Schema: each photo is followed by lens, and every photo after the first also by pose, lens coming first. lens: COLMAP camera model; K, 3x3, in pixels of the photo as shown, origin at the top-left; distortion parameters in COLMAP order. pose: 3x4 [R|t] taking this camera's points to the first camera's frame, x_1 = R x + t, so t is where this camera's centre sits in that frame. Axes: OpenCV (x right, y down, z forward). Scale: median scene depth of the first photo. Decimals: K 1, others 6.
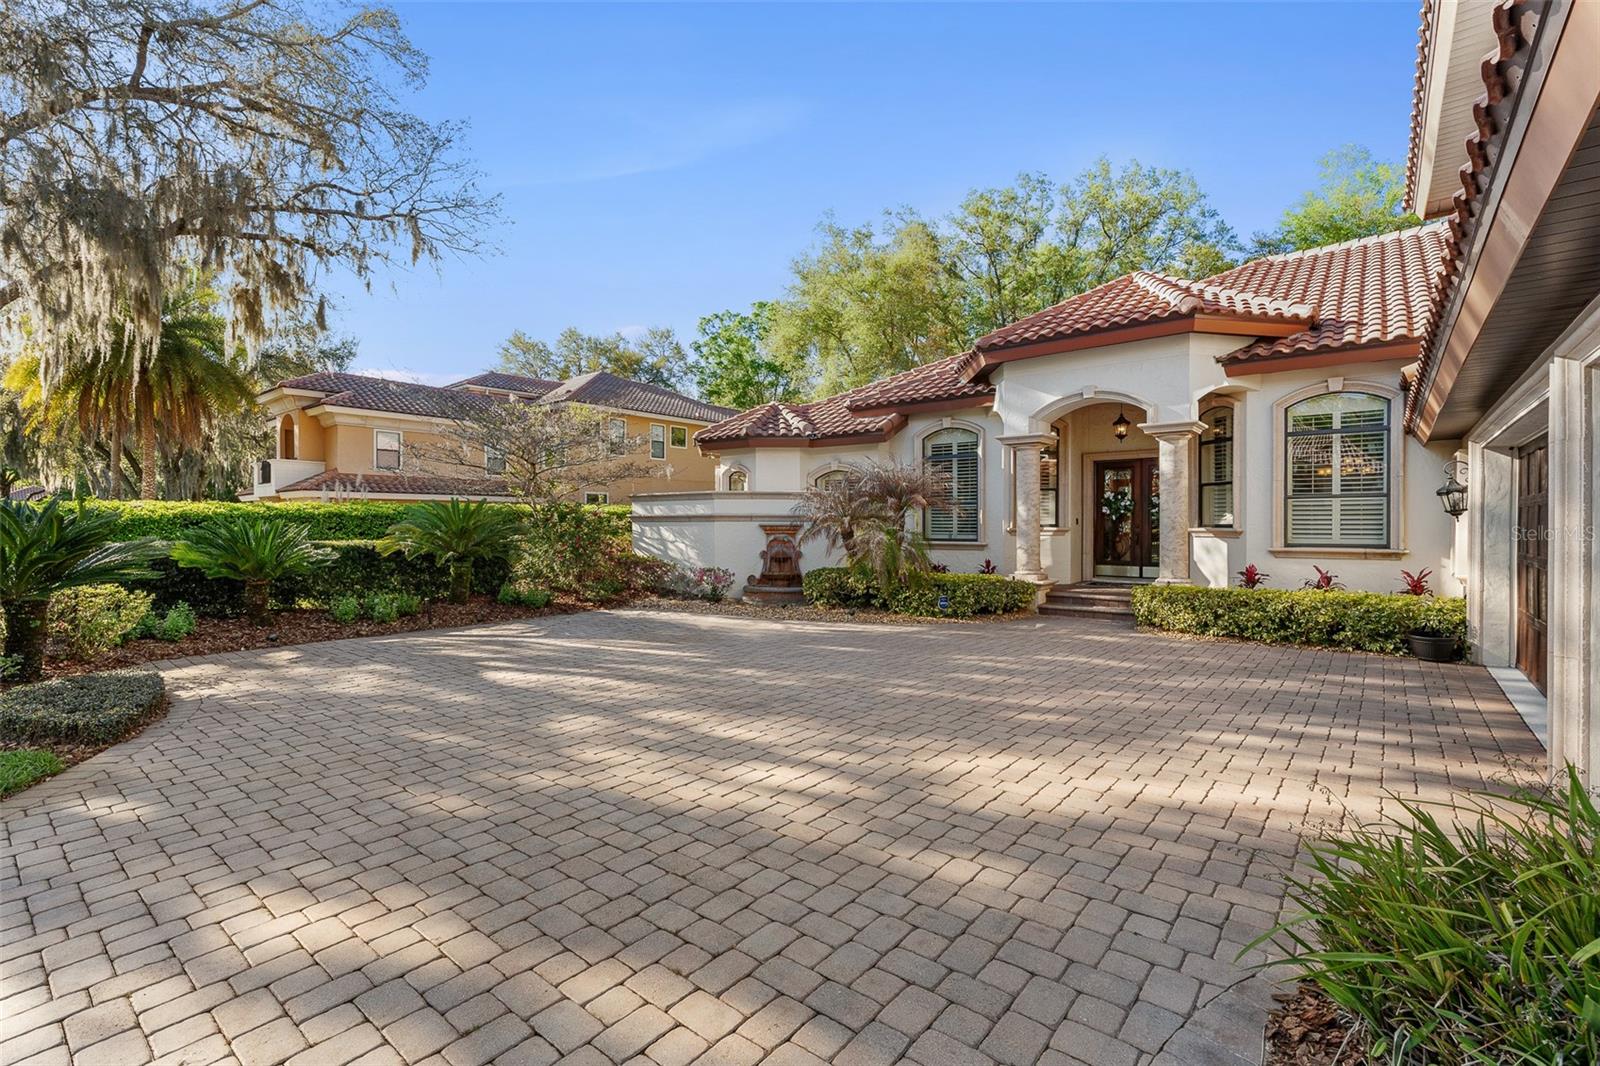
lens RADIAL K [[711.3, 0, 806.0], [0, 711.3, 527.8], [0, 0, 1]] dist [-0.002273, -0.000199]
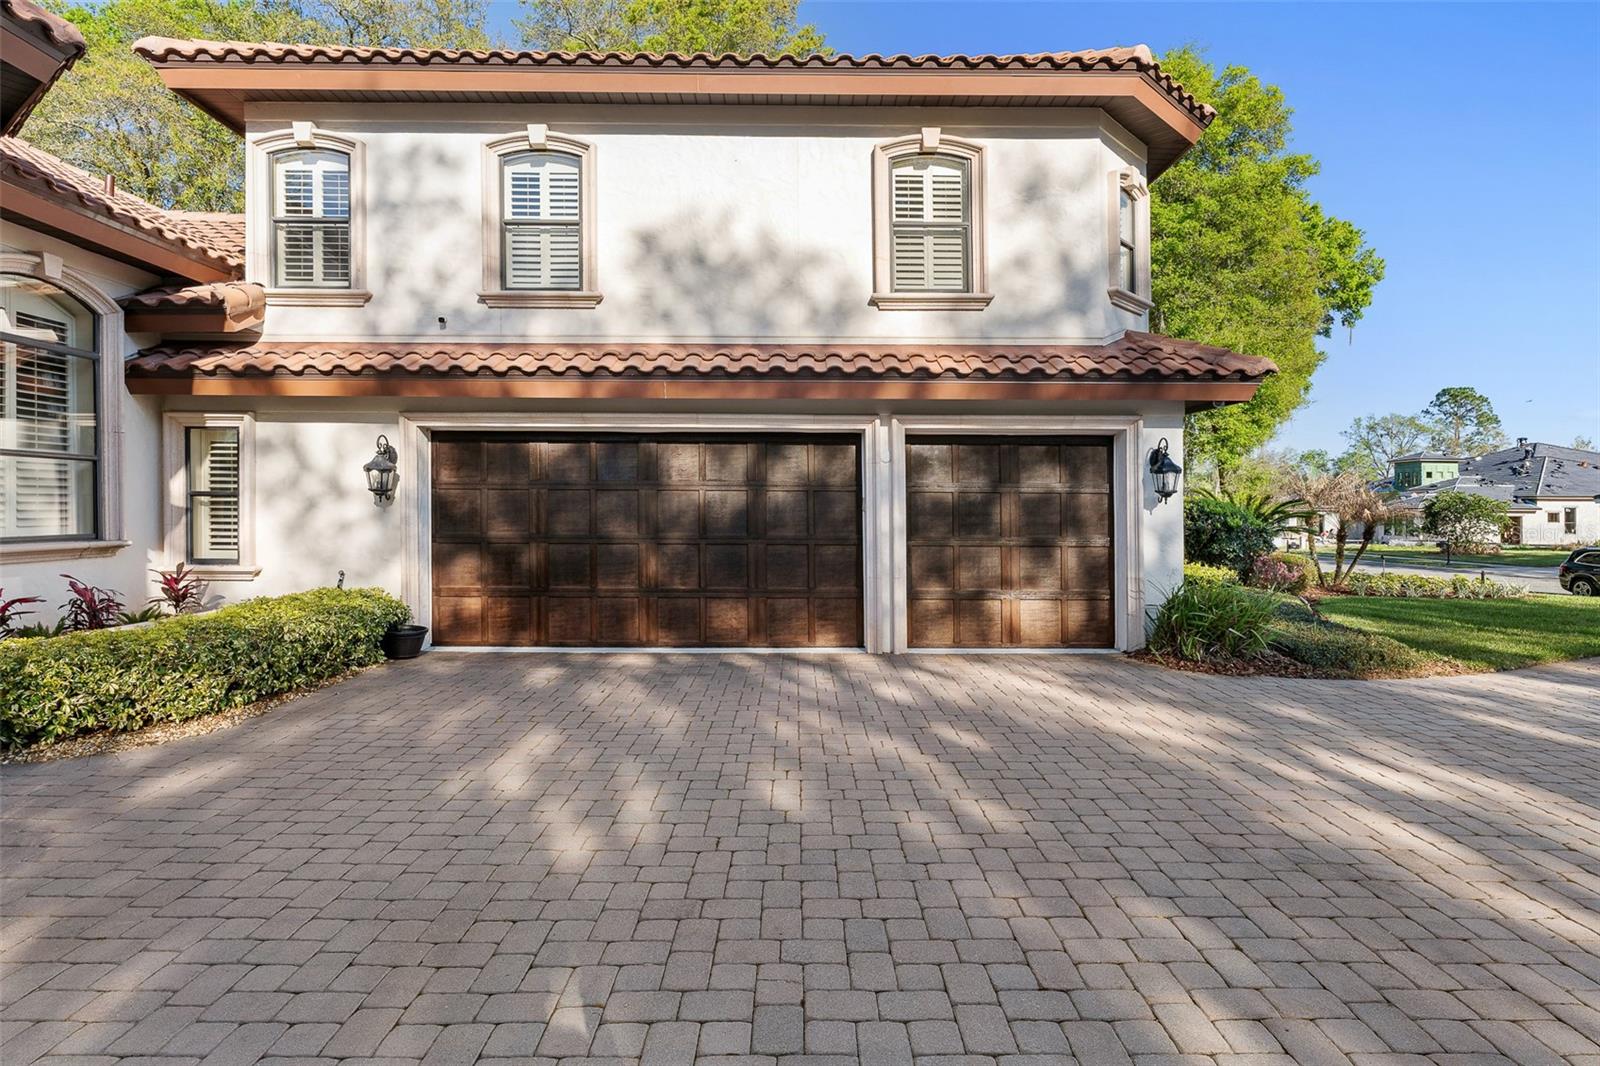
lens RADIAL K [[820.9, 0, 799.1], [0, 820.9, 519.0], [0, 0, 1]] dist [-0.011512, -0.000108]
pose [[-0.630498, -0.015295, 0.776040, -0.136326], [-0.000541, 0.999814, 0.019266, -0.004163], [-0.776191, 0.011727, -0.630389, 0.745731]]
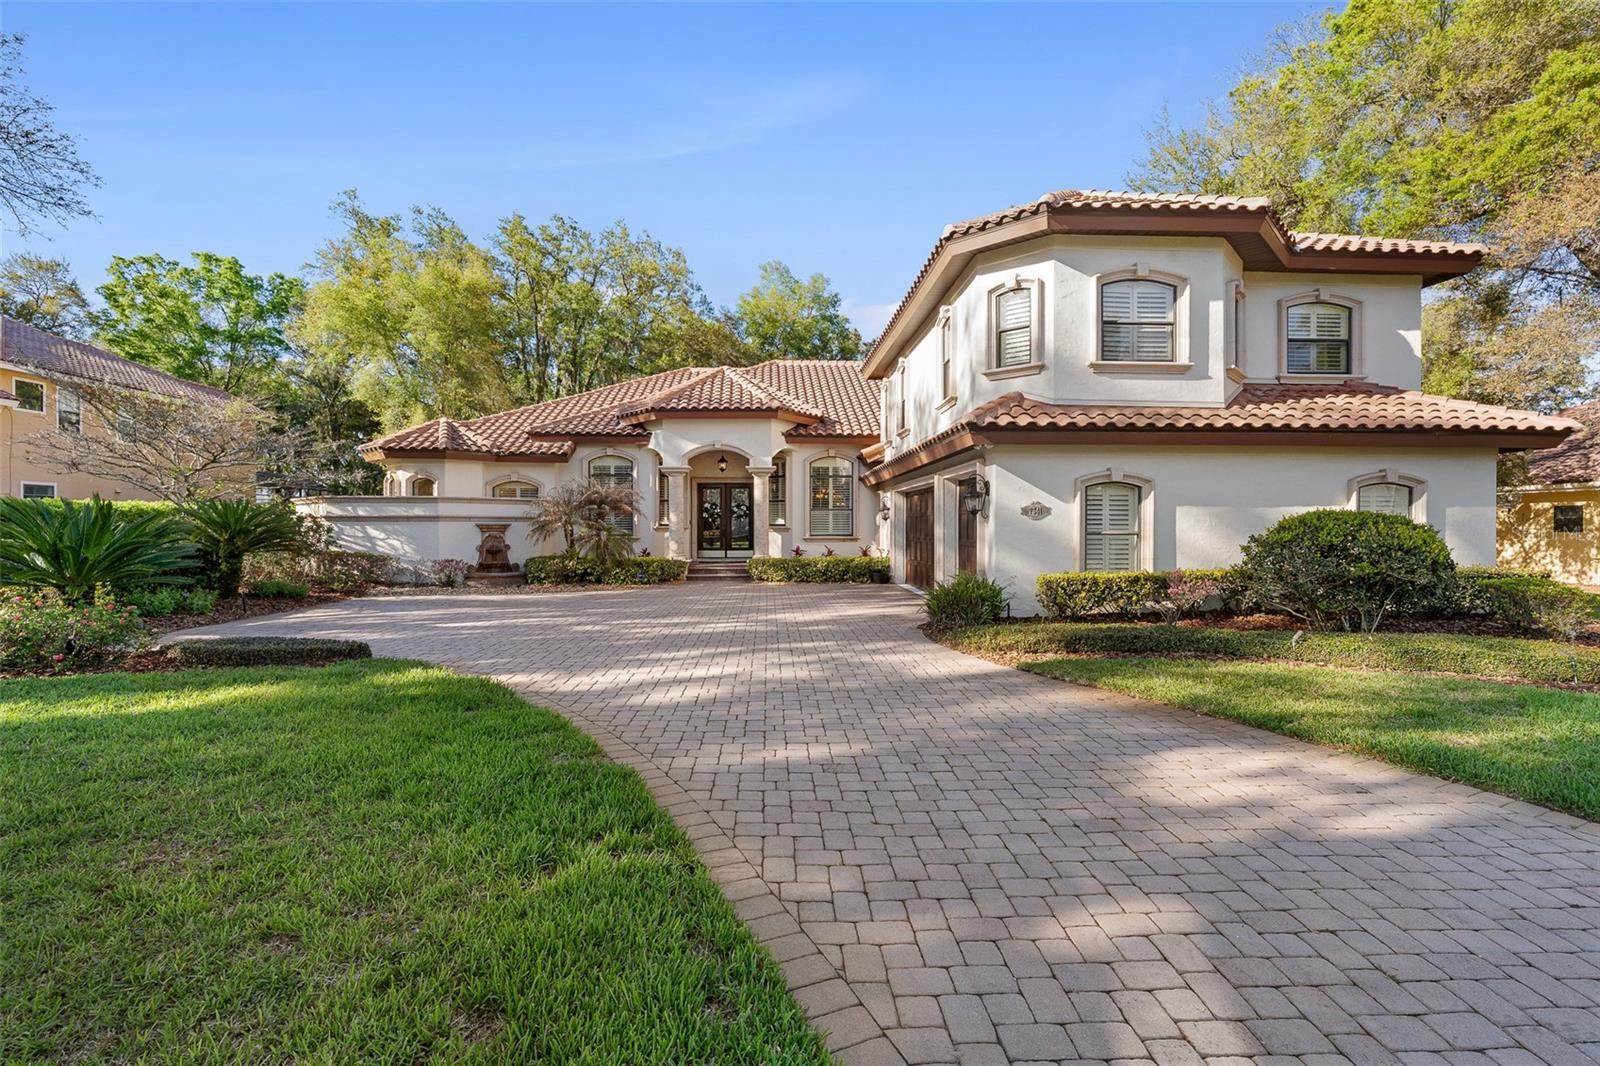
lens RADIAL K [[711.3, 0, 806.0], [0, 711.3, 527.8], [0, 0, 1]] dist [-0.002273, -0.000199]
pose [[0.741218, -0.002417, 0.671260, -0.493600], [0.003382, 0.999994, -0.000134, 0.004301], [-0.671256, 0.002369, 0.741222, -0.321267]]
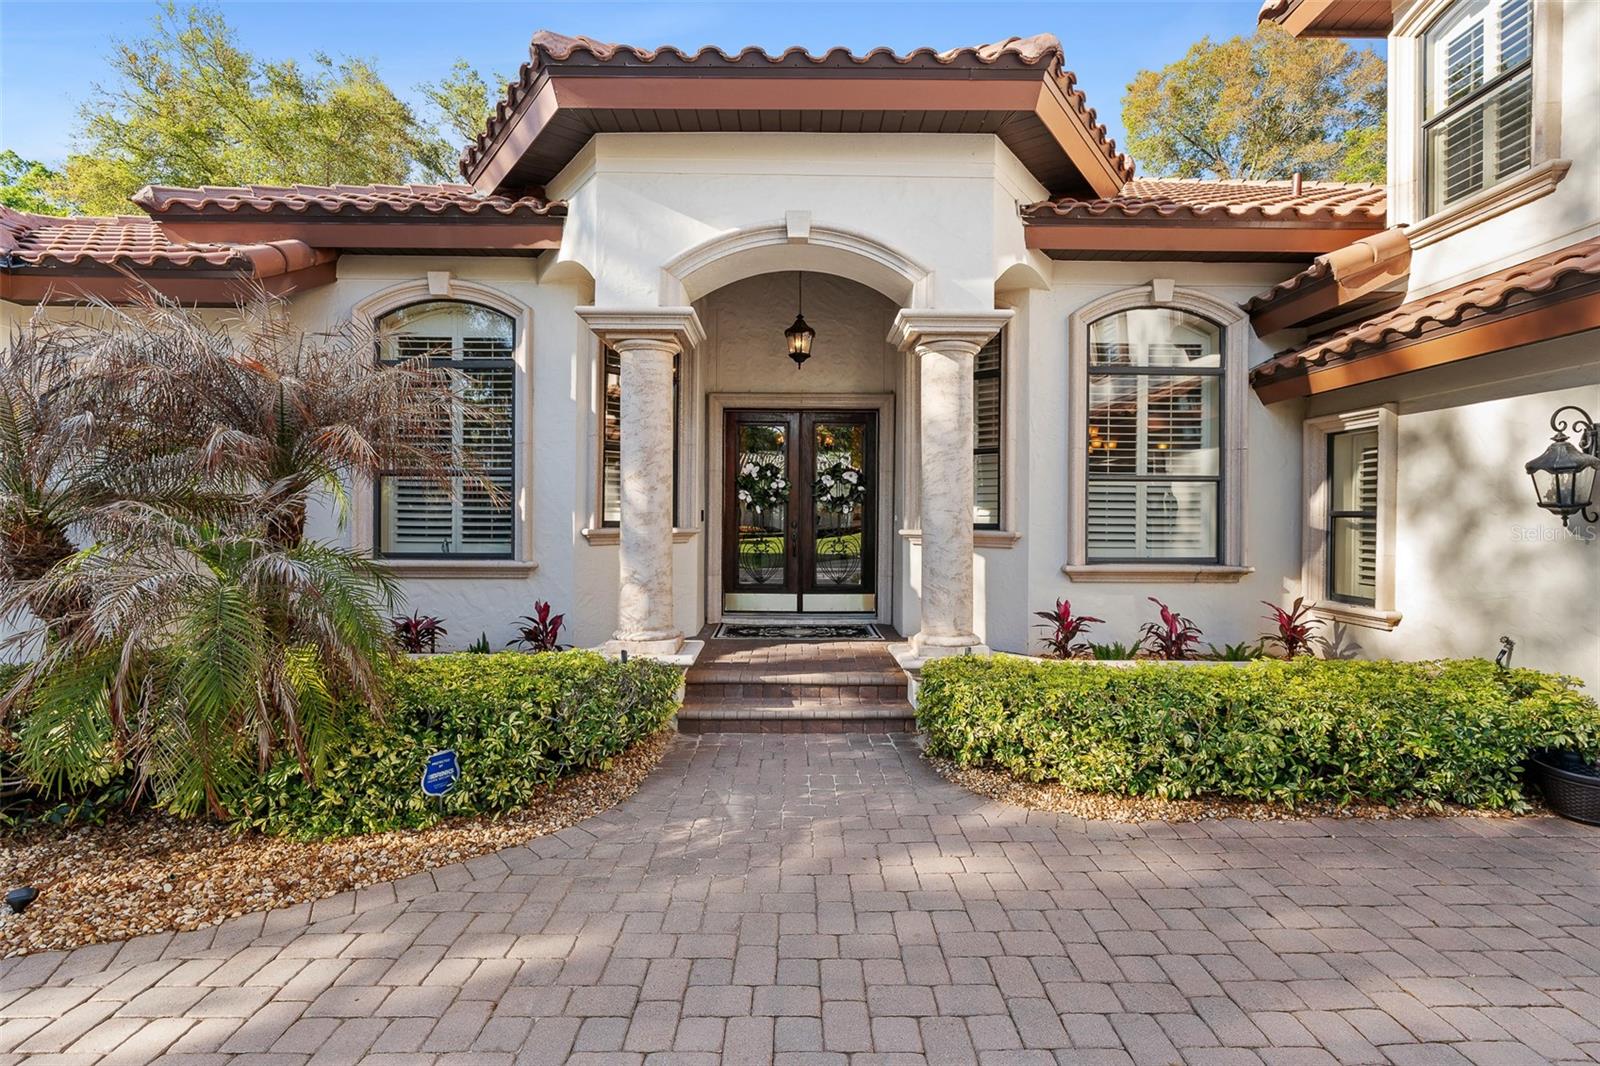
lens RADIAL K [[721.6, 0, 800.0], [0, 721.6, 522.5], [0, 0, 1]] dist [-0.000597, 0.000269]
pose [[0.776033, 0.001456, 0.630690, 0.100535], [-0.003291, 0.999993, 0.001742, -0.005733], [-0.630684, -0.003427, 0.776033, 0.568230]]
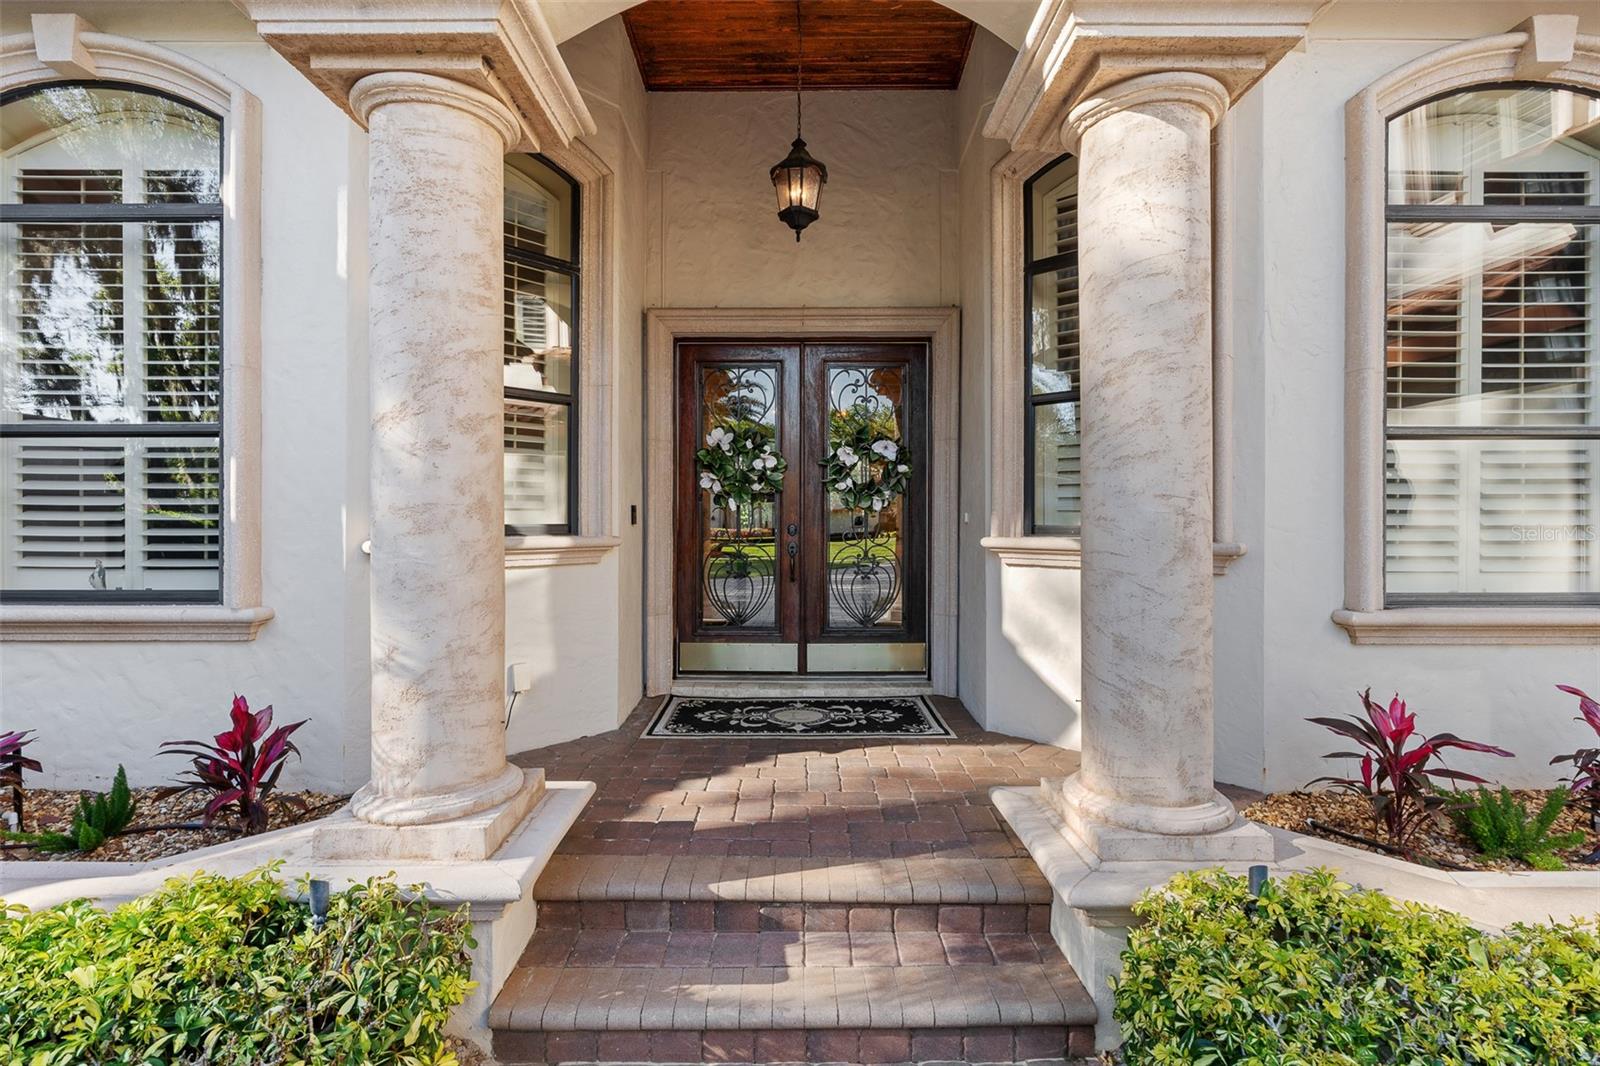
lens RADIAL K [[721.6, 0, 800.0], [0, 721.6, 522.5], [0, 0, 1]] dist [-0.000597, 0.000269]
pose [[0.779282, -0.000799, 0.626673, 0.257668], [0.002124, 0.999997, -0.001366, -0.005735], [-0.626670, 0.002395, 0.779281, 0.759857]]
